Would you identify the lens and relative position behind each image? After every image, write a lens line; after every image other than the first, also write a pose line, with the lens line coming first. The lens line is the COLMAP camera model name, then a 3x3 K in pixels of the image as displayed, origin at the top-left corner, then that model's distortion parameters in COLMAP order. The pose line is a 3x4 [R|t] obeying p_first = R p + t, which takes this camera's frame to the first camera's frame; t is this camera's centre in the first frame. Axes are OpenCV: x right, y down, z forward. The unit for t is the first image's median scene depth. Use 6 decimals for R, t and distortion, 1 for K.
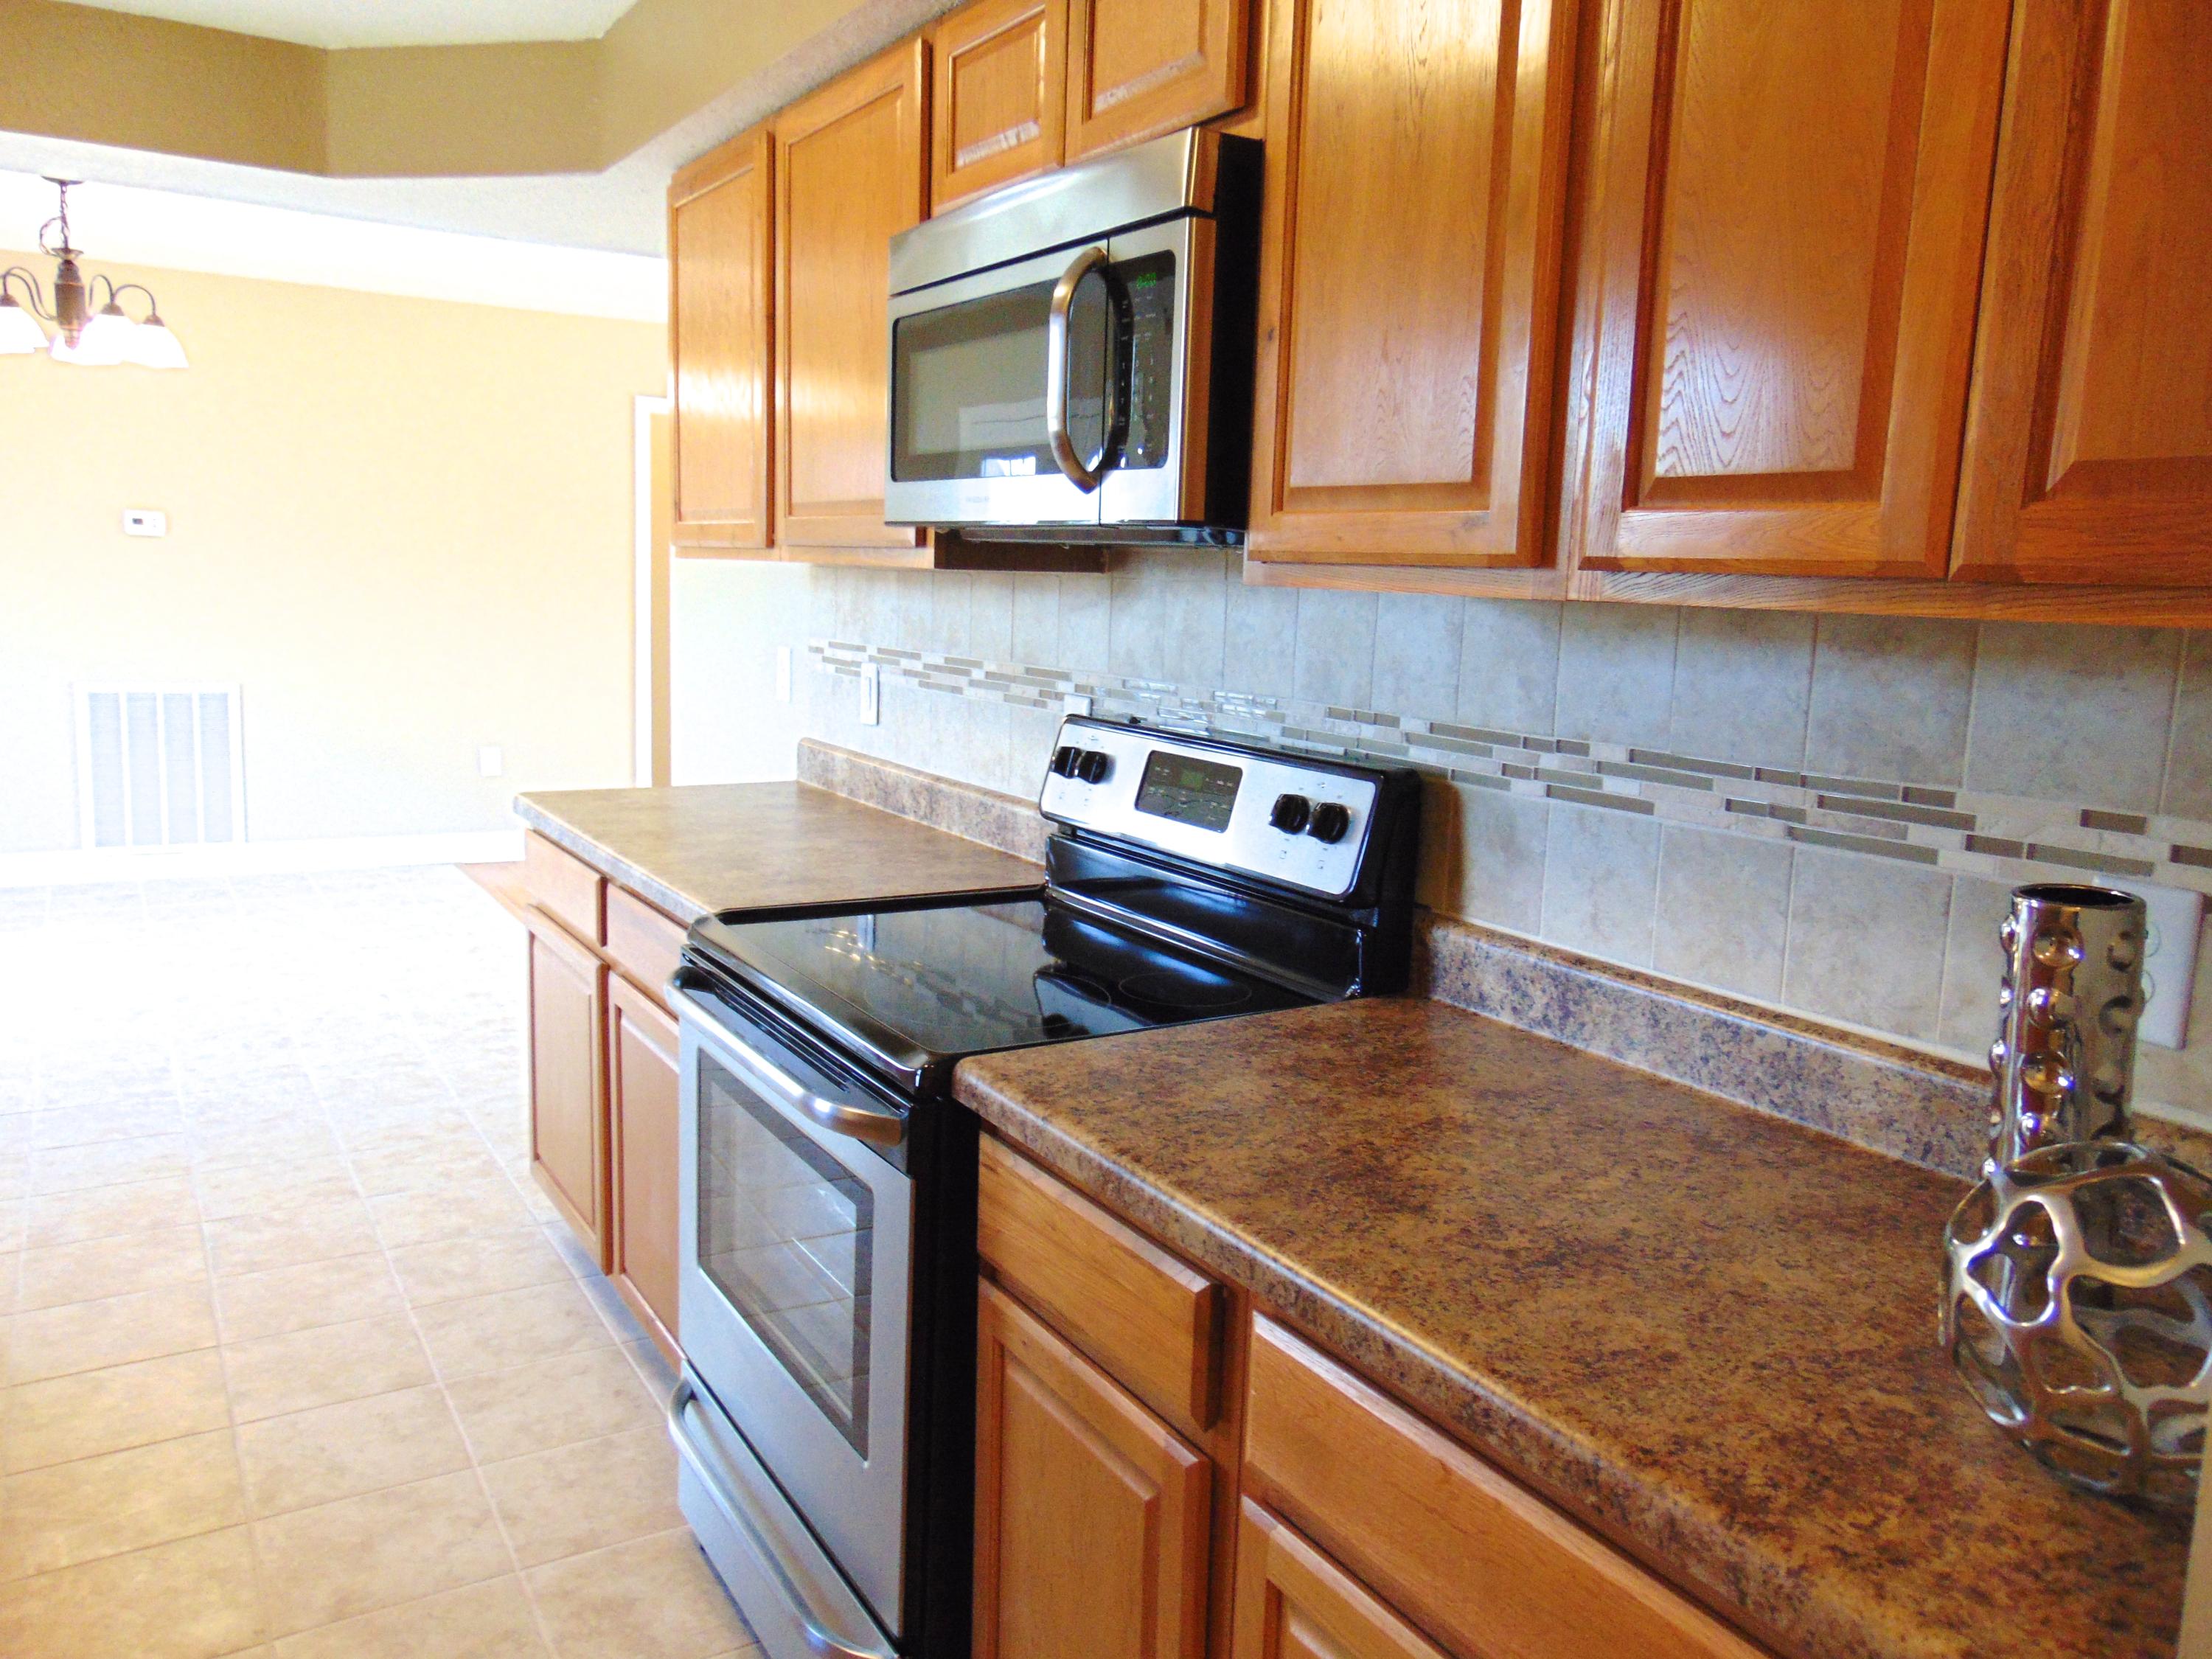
lens RADIAL K [[1656.4, 0, 1104.5], [0, 1656.4, 820.7], [0, 0, 1]] dist [-0.034729, 0.071438]
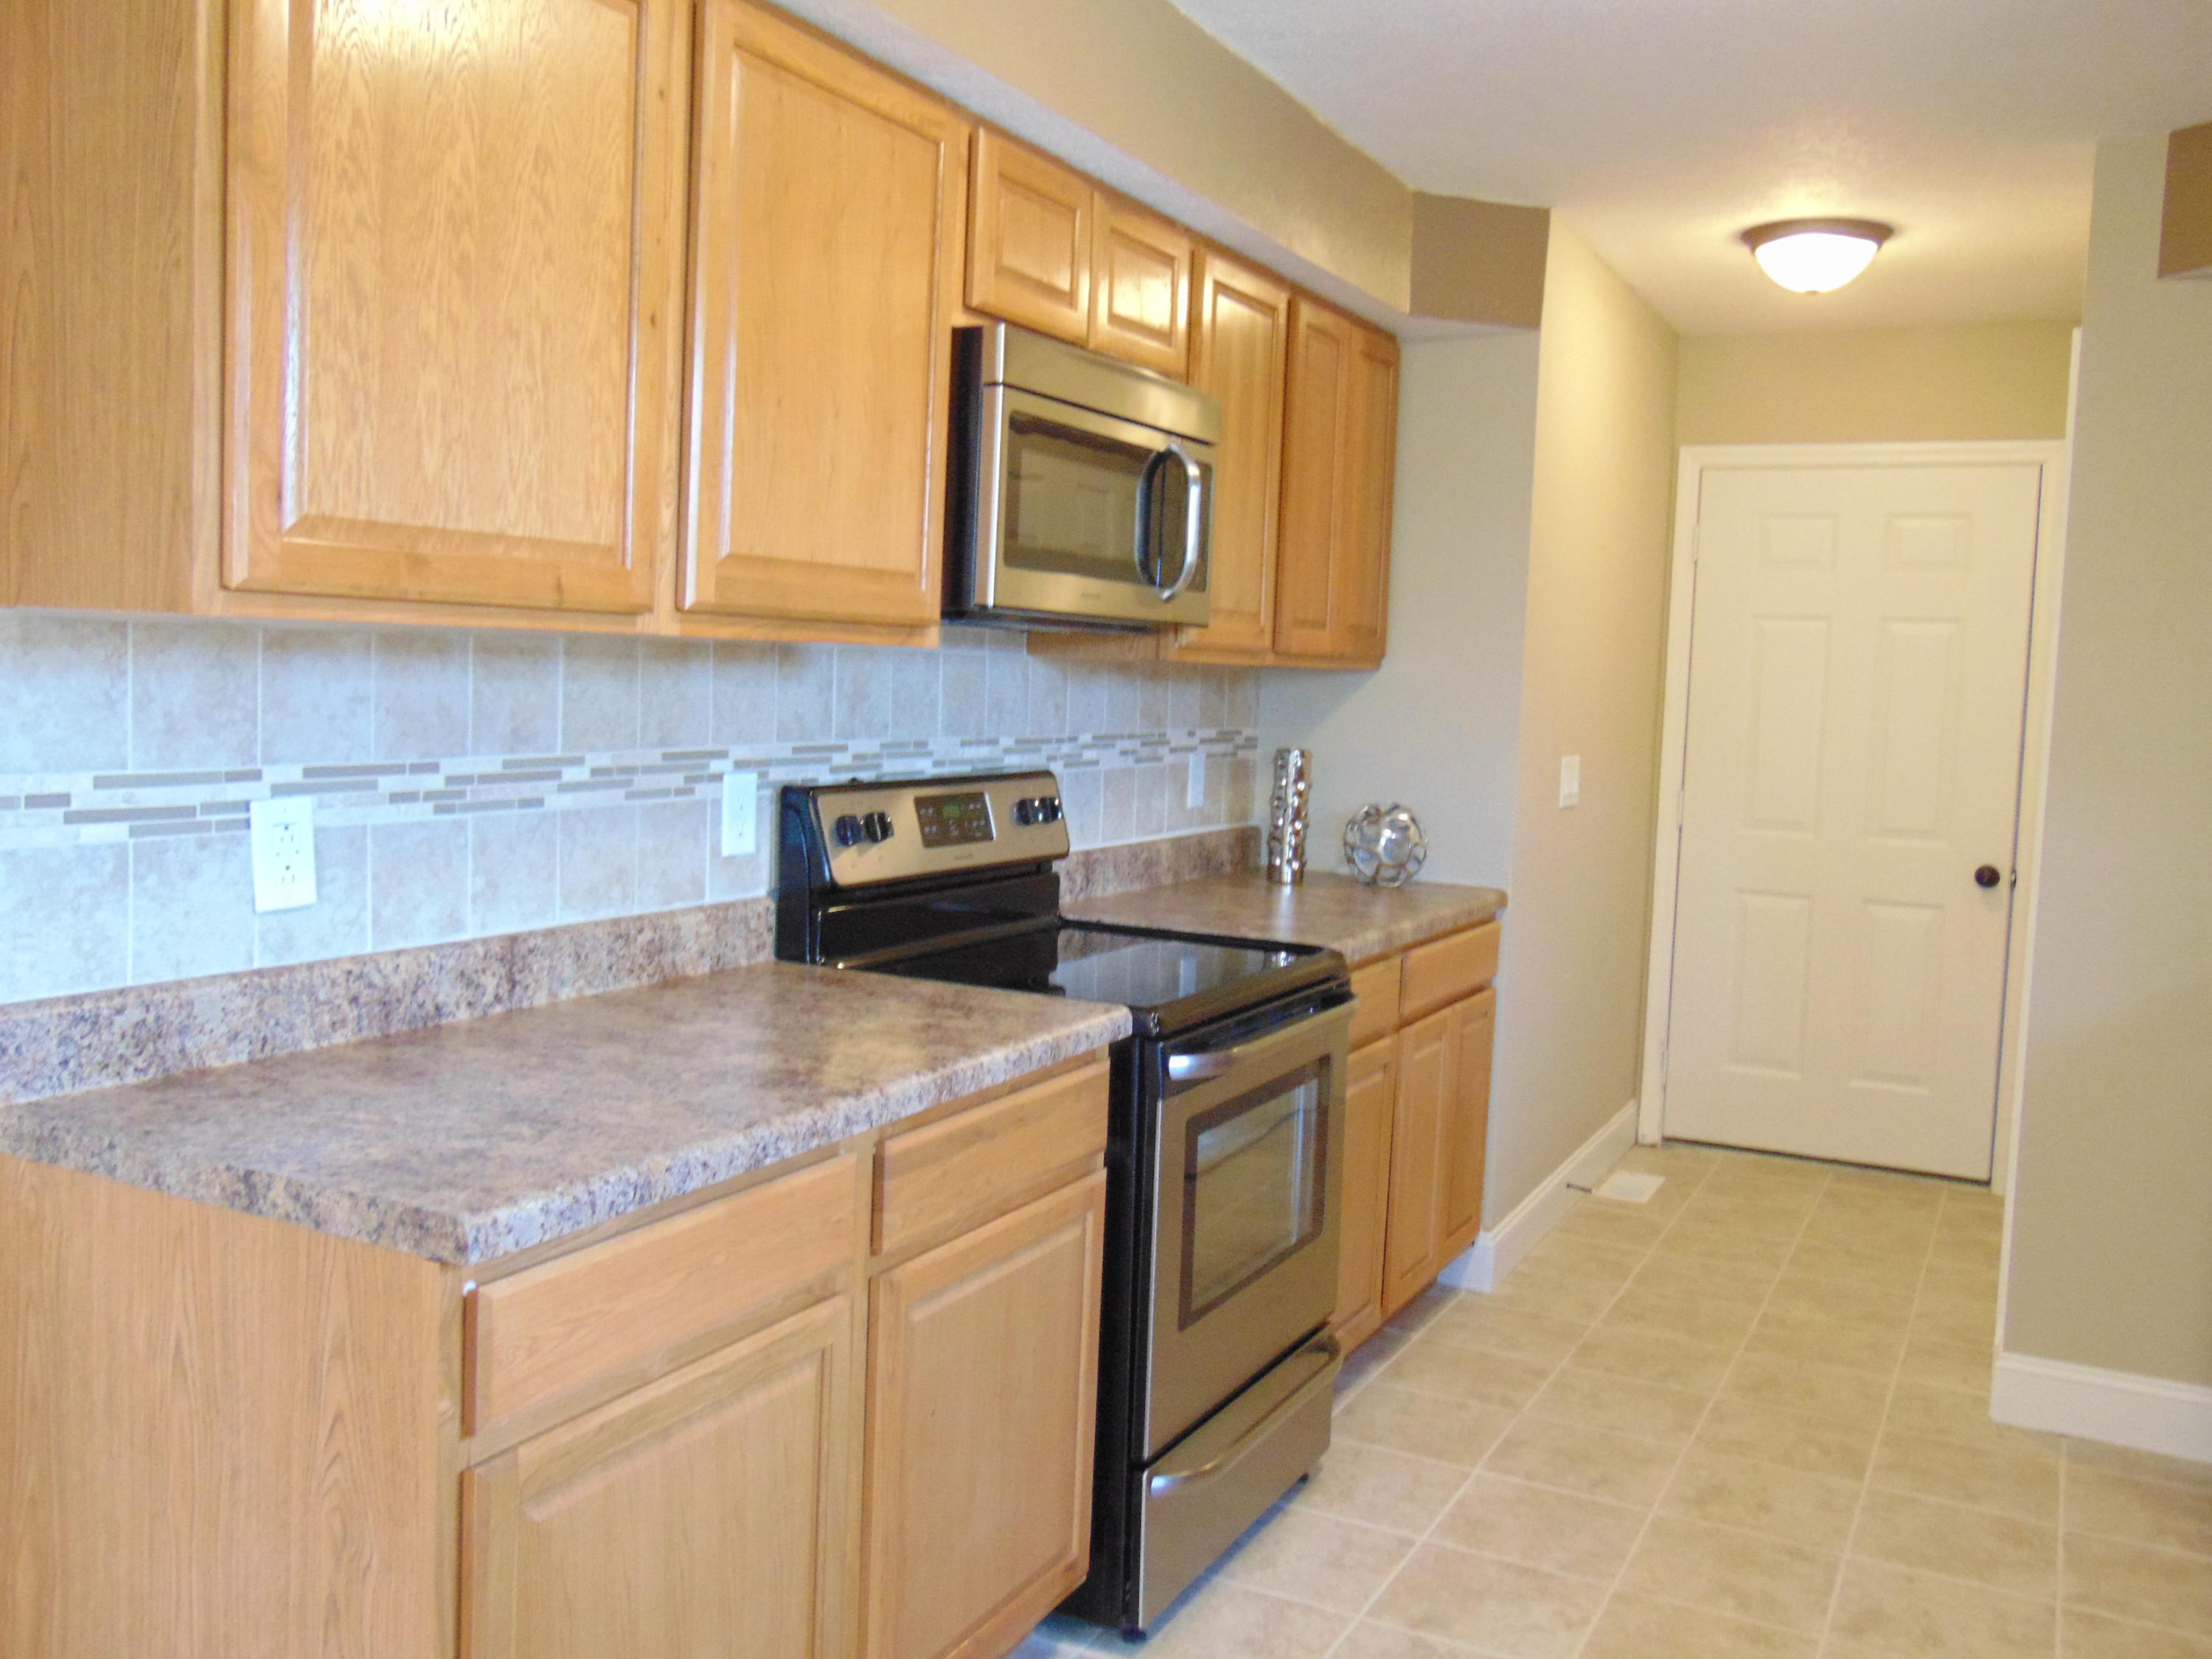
lens RADIAL K [[1912.7, 0, 1092.8], [0, 1912.7, 814.5], [0, 0, 1]] dist [-0.041603, 0.069781]
pose [[-0.513299, -0.123893, 0.849220, -0.959706], [0.071025, 0.979998, 0.185902, -0.221448], [-0.855266, 0.155738, -0.494232, 1.275836]]
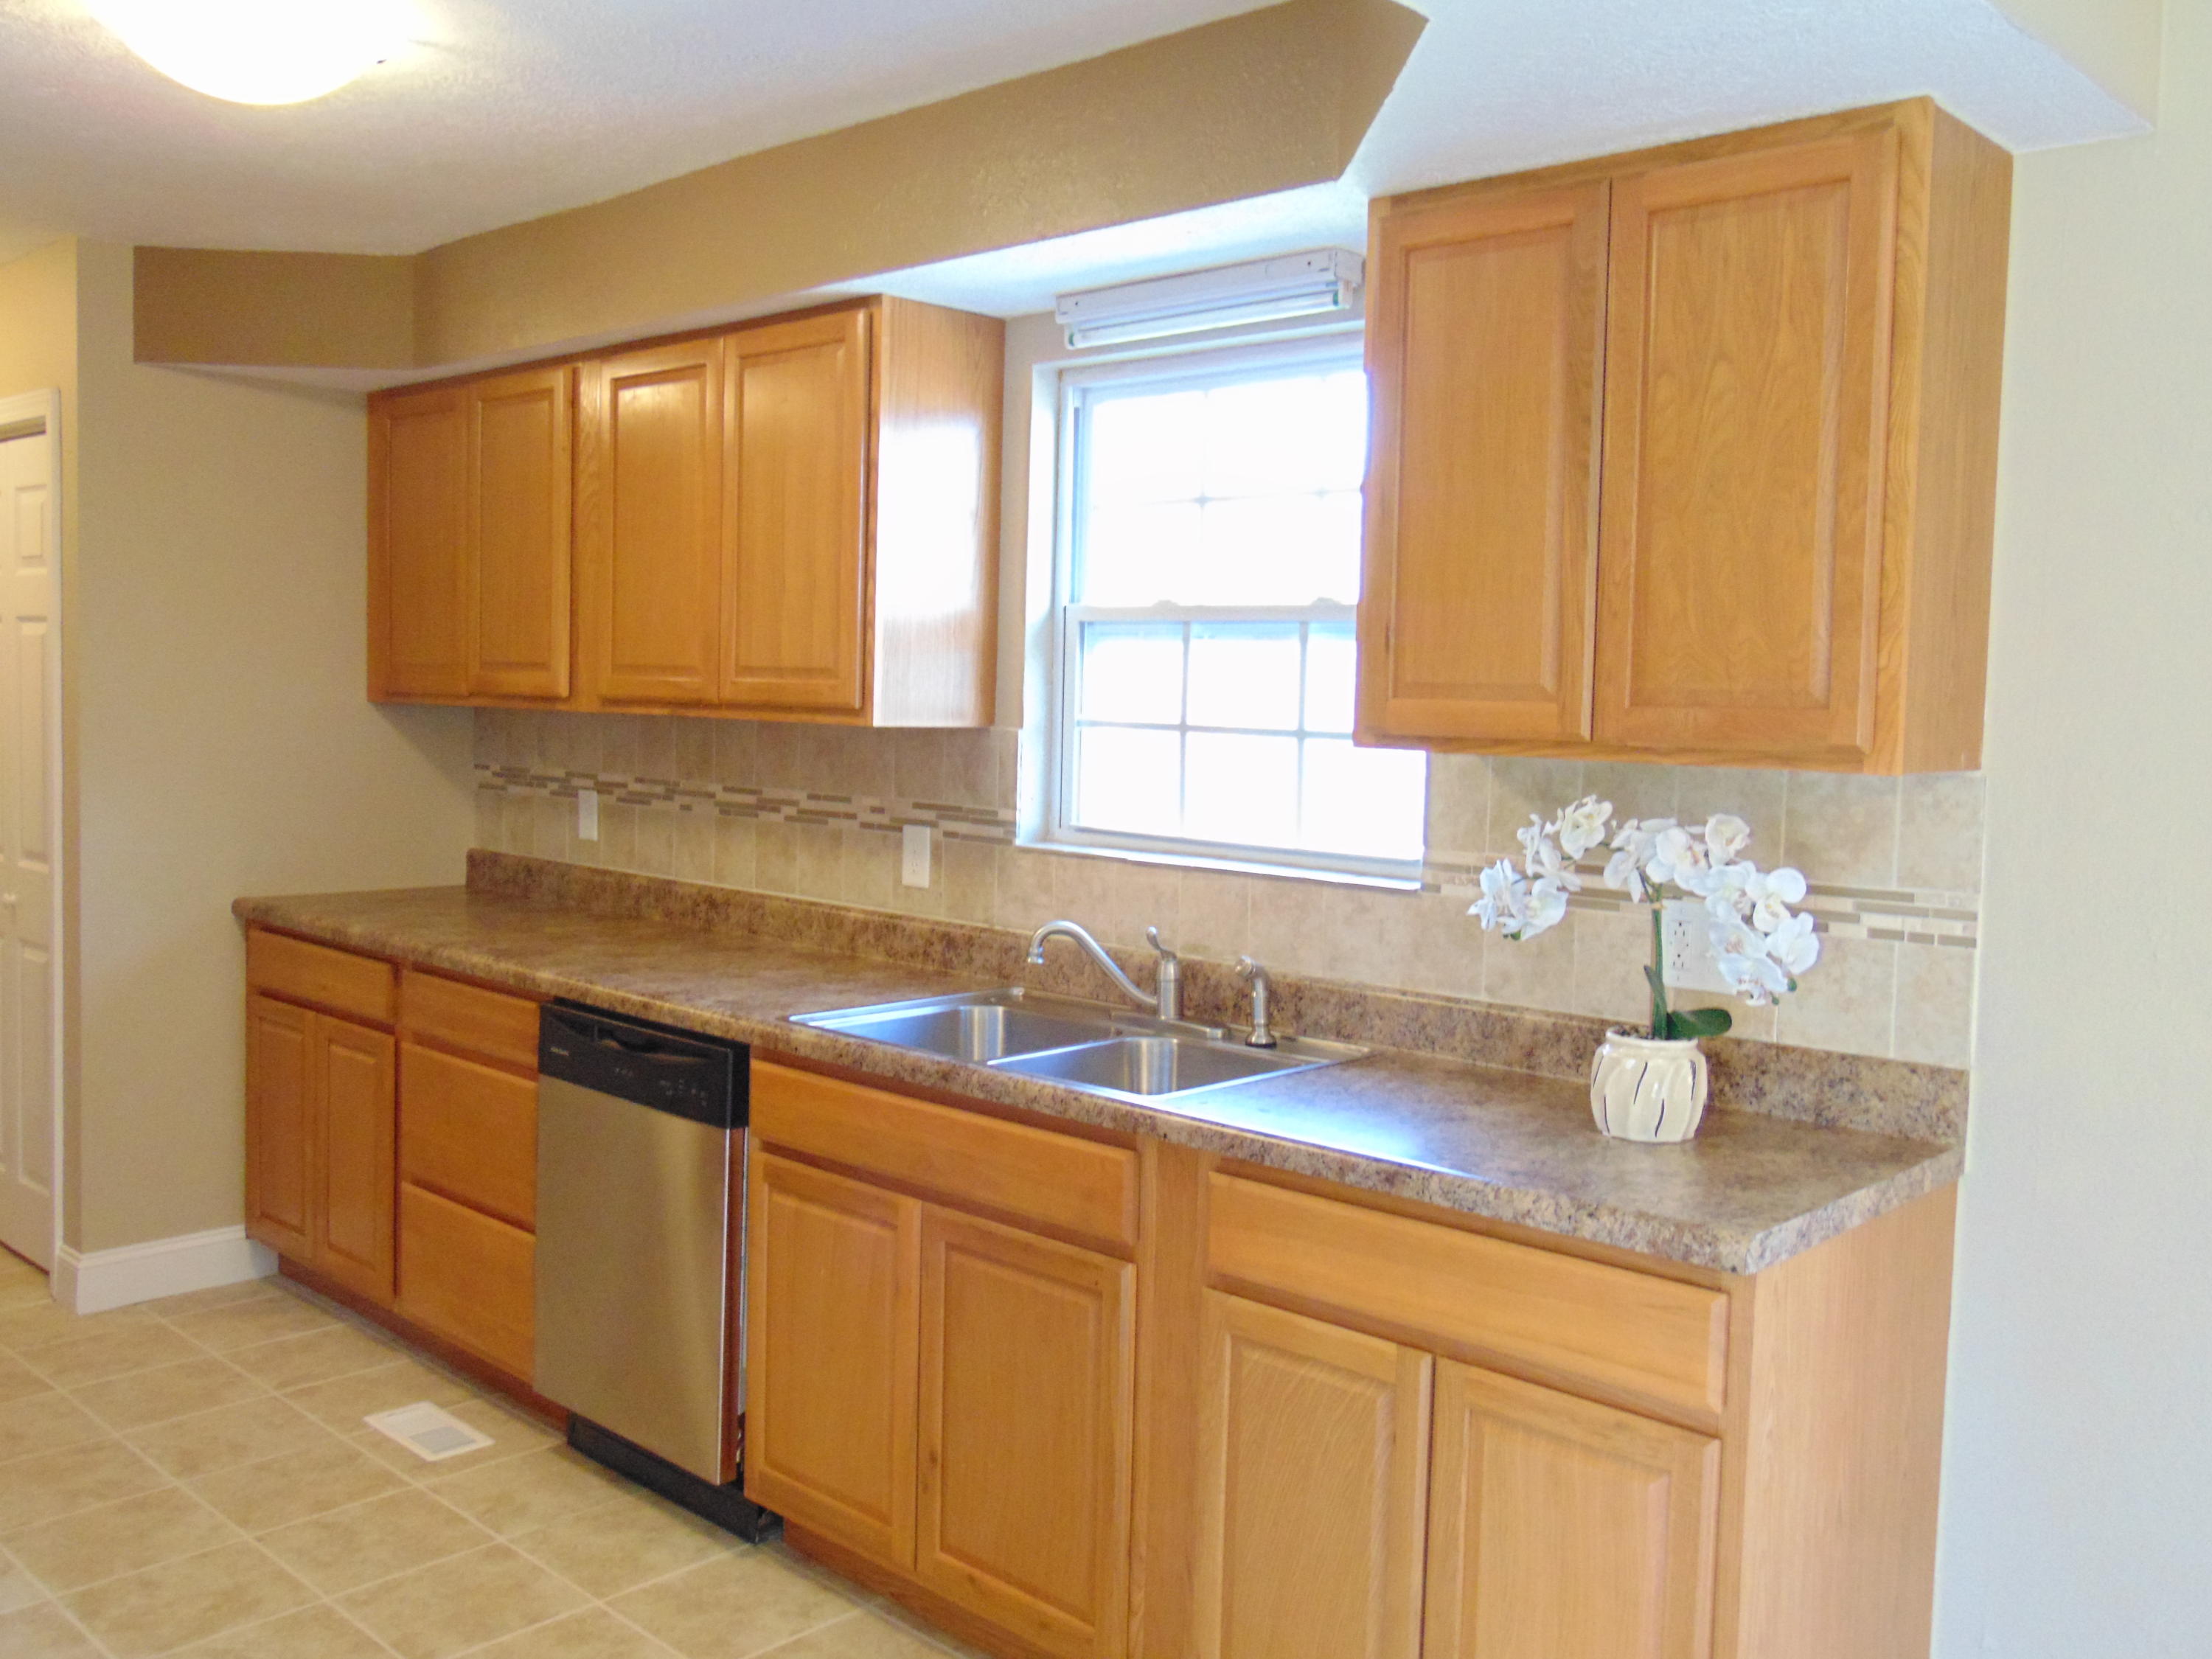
lens RADIAL K [[1912.7, 0, 1107.7], [0, 1912.7, 815.6], [0, 0, 1]] dist [-0.041603, 0.069781]
pose [[-0.963446, -0.047430, -0.263671, -0.597786], [-0.102698, 0.974403, 0.199979, -0.315508], [0.247437, 0.219748, -0.943656, 1.739292]]
